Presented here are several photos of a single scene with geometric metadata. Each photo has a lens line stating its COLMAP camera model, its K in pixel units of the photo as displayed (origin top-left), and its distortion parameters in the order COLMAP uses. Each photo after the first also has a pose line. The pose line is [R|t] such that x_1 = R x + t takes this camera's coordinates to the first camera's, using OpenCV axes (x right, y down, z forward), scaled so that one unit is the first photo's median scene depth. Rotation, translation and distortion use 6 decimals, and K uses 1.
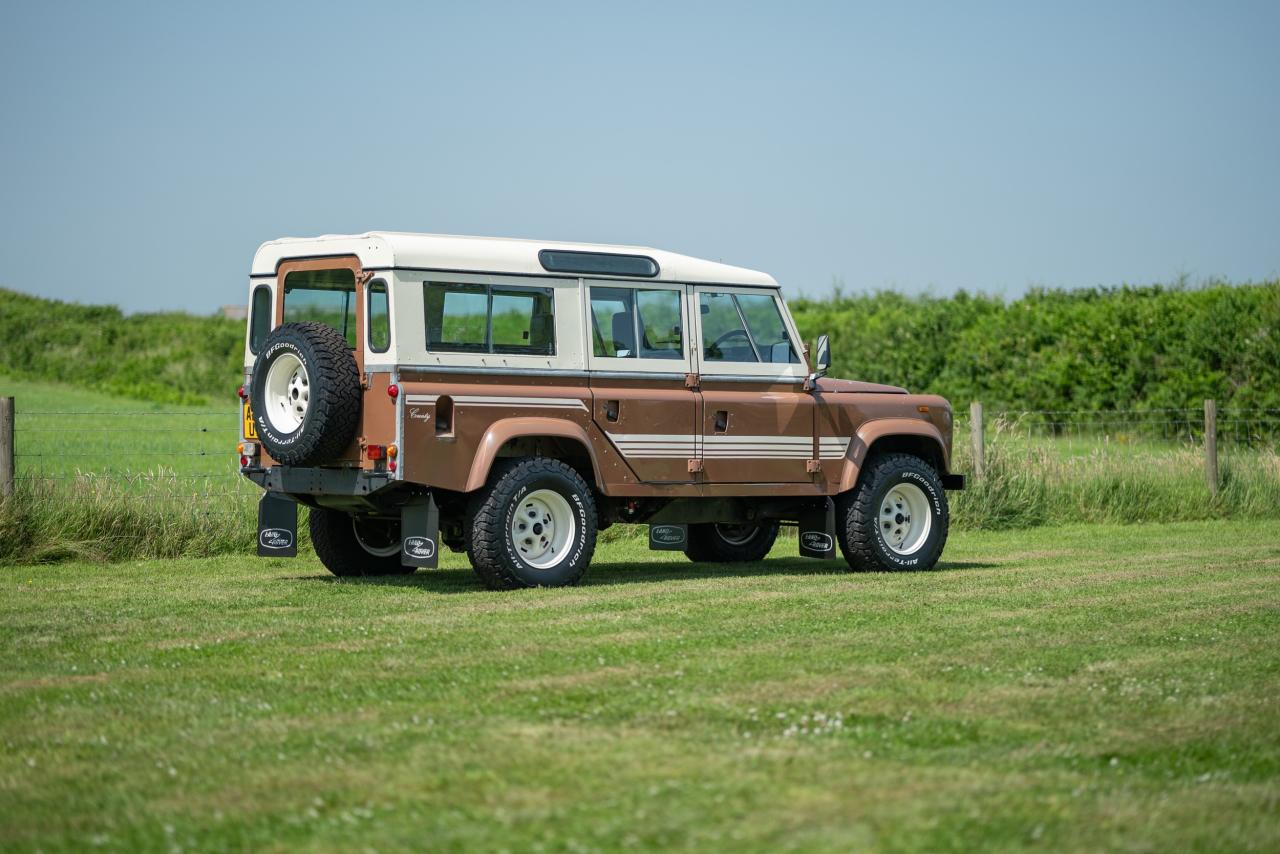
lens RADIAL K [[3030.3, 0, 644.4], [0, 3030.3, 427.2], [0, 0, 1]] dist [-0.038059, 0.000000]
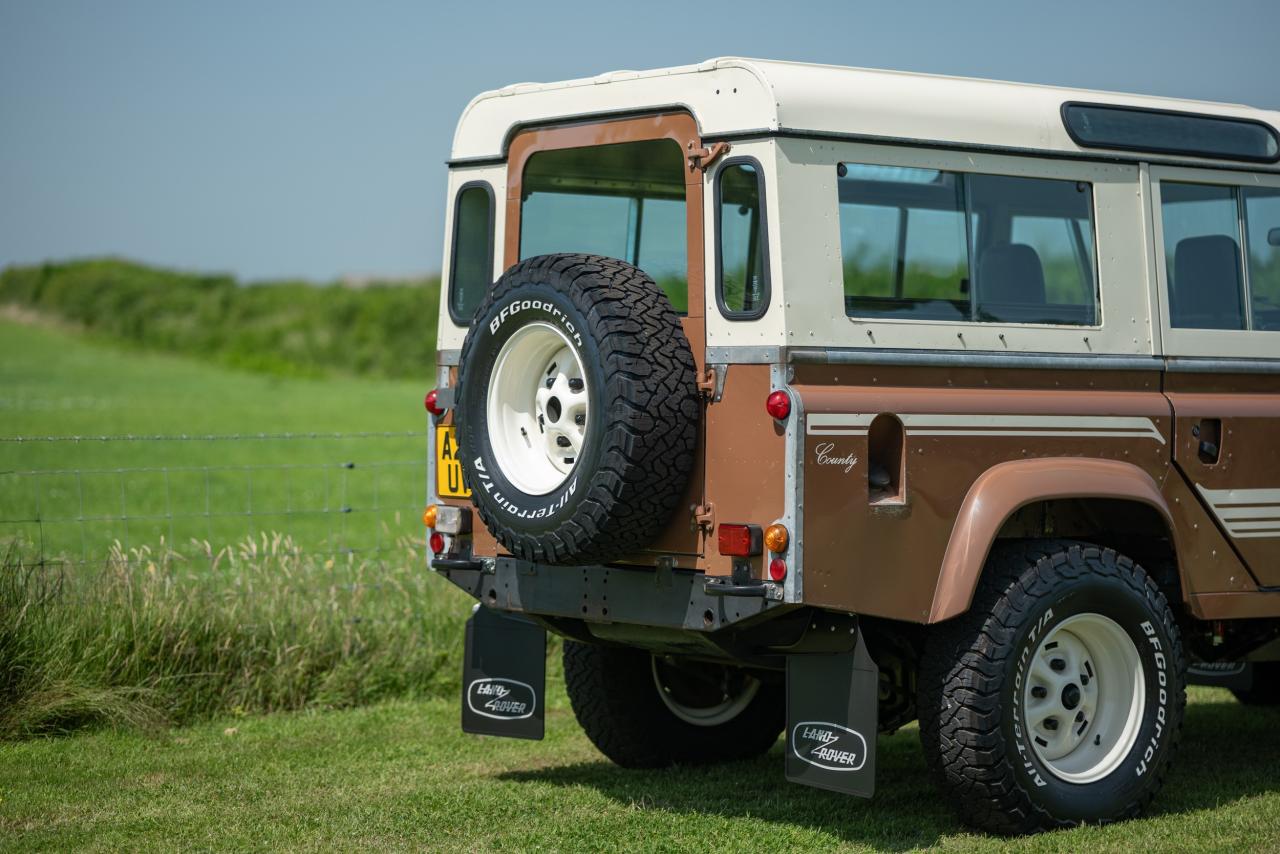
lens RADIAL K [[3030.3, 0, 638.4], [0, 3030.3, 419.2], [0, 0, 1]] dist [-0.038059, 0.000000]
pose [[0.999178, -0.001961, -0.040500, -0.080513], [0.002277, 0.999967, 0.007756, -0.012617], [0.040484, -0.007841, 0.999149, 0.516724]]
